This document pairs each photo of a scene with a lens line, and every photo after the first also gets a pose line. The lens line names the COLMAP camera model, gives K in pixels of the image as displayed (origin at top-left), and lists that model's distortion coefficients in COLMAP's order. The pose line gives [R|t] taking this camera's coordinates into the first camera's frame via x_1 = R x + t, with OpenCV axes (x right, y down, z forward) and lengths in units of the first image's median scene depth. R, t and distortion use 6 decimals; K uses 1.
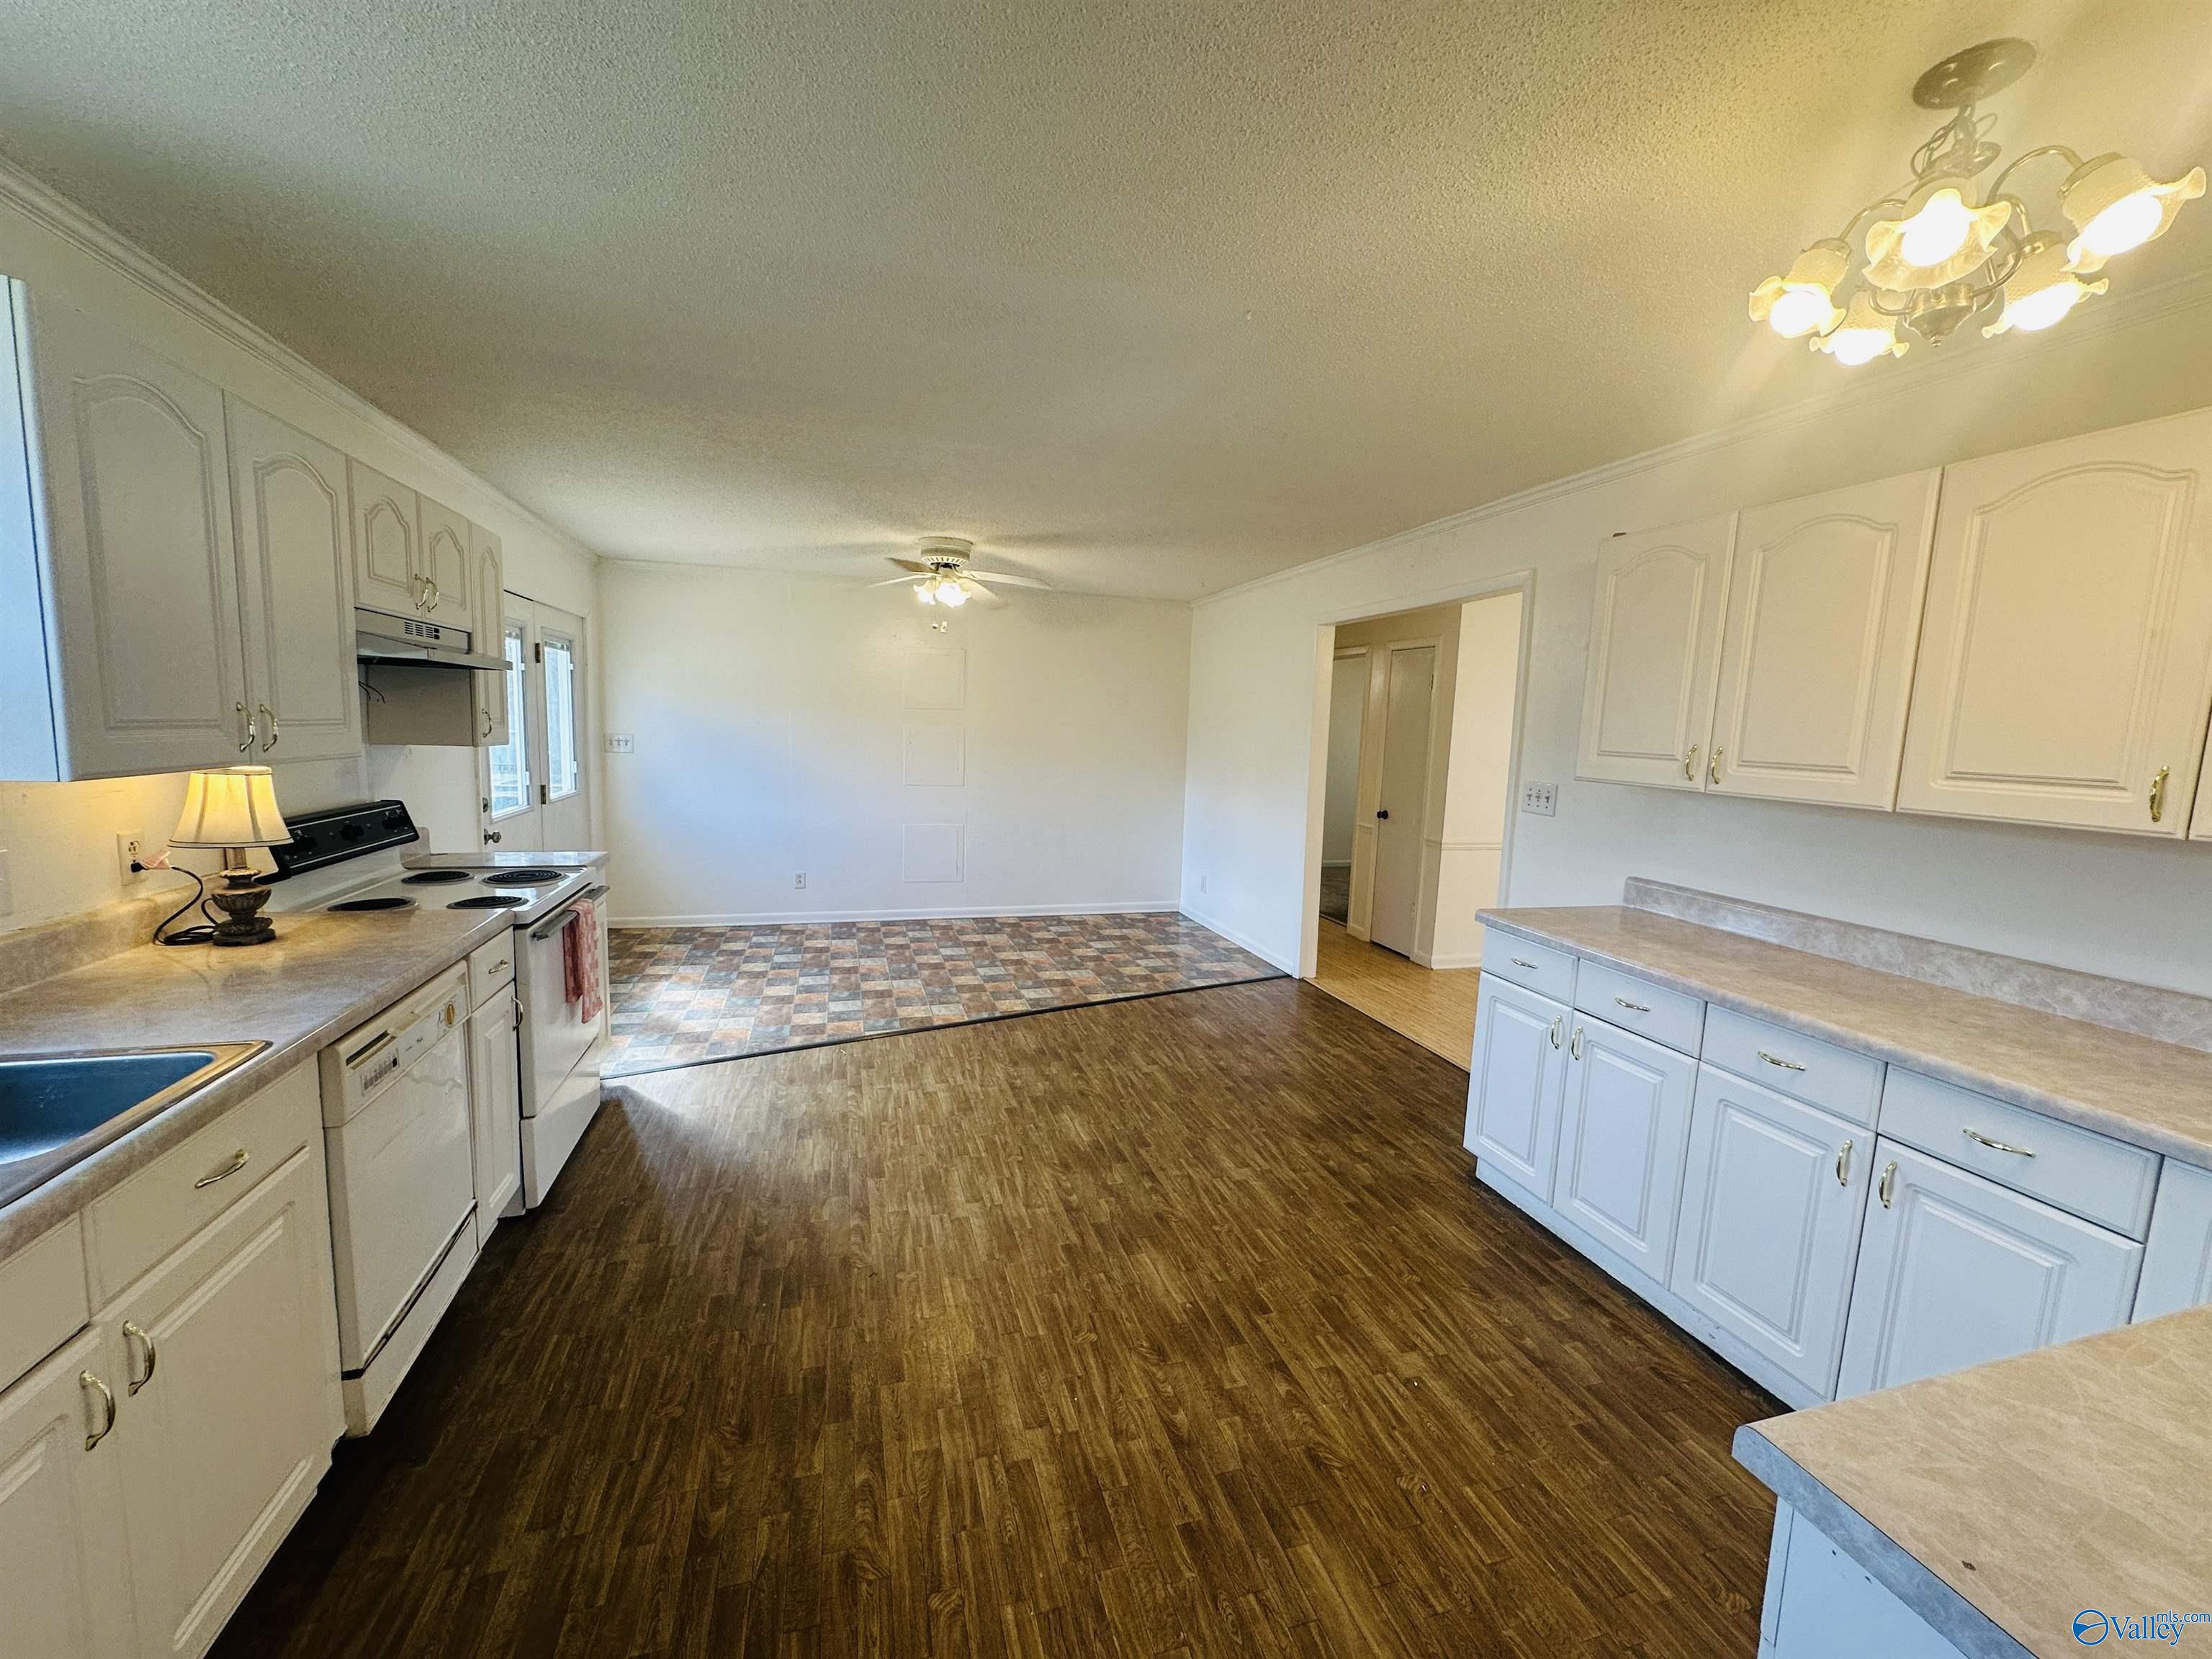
lens RADIAL K [[877.2, 0, 1104.9], [0, 877.2, 815.0], [0, 0, 1]] dist [-0.003558, -0.000066]
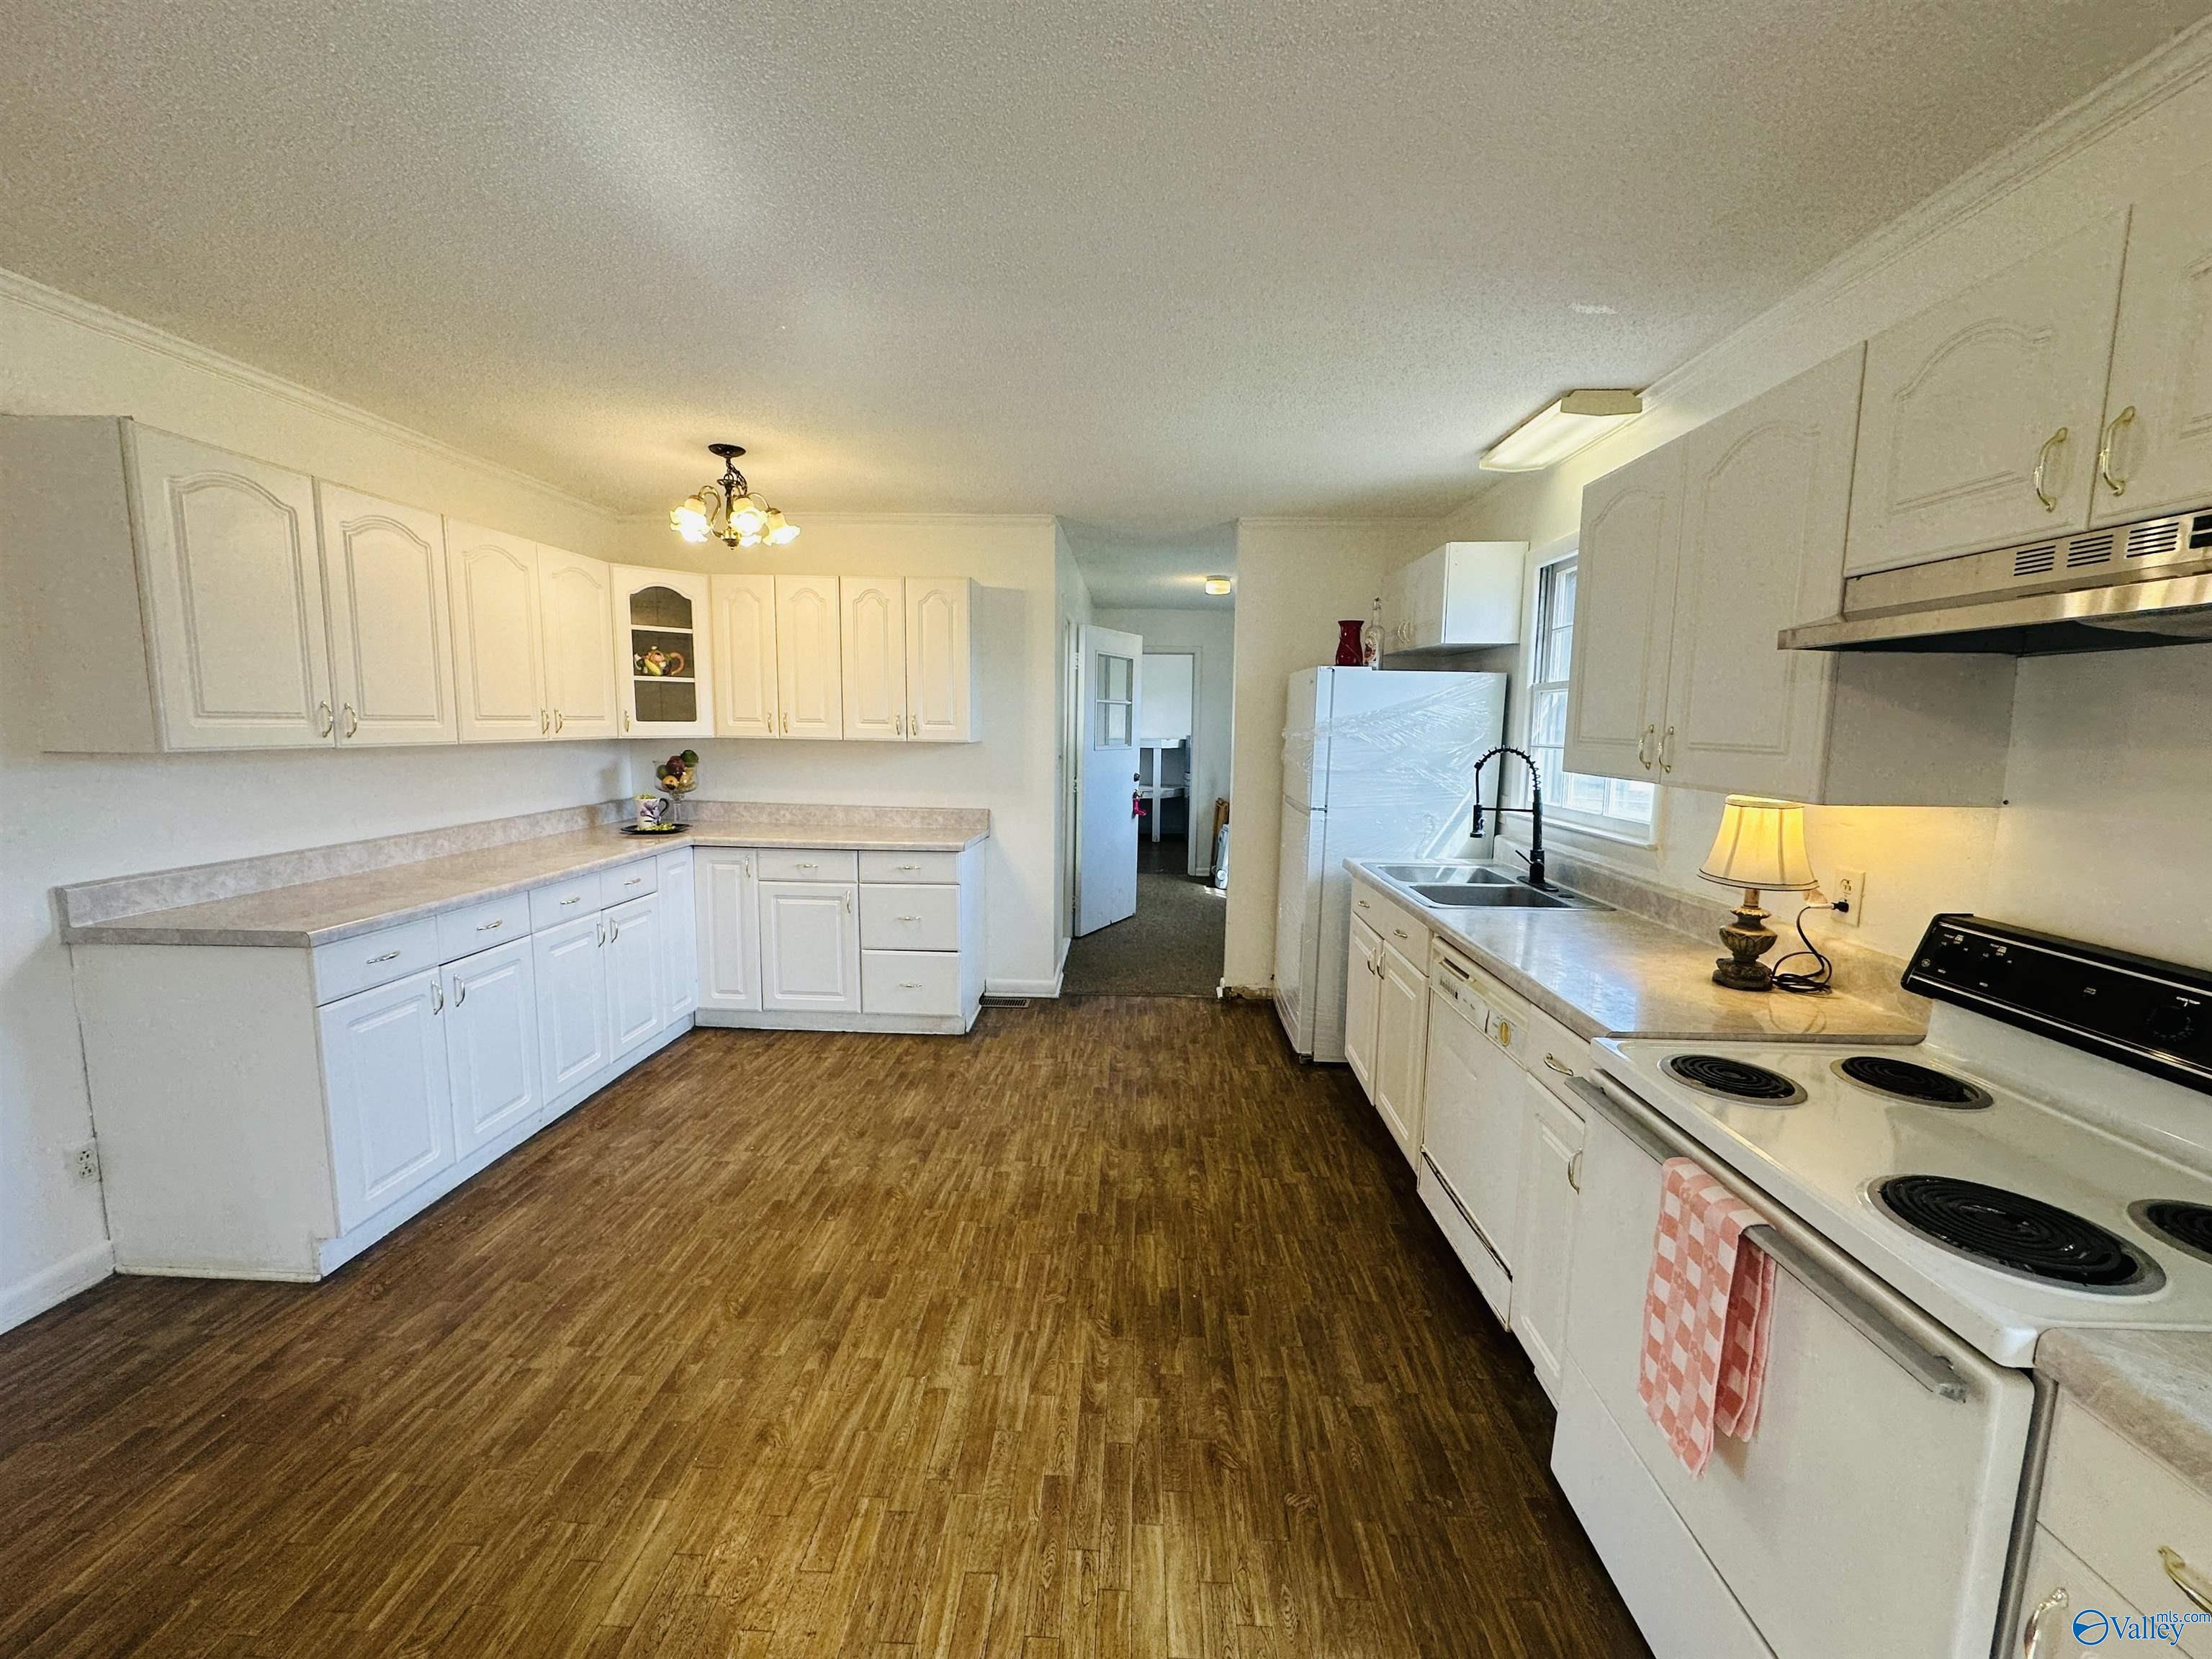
lens RADIAL K [[877.2, 0, 1106.4], [0, 877.2, 830.1], [0, 0, 1]] dist [-0.003558, -0.000066]
pose [[-0.945687, -0.088363, 0.312839, -0.291994], [-0.013193, 0.971988, 0.234661, -0.106129], [-0.324811, 0.217789, -0.920362, 0.958734]]
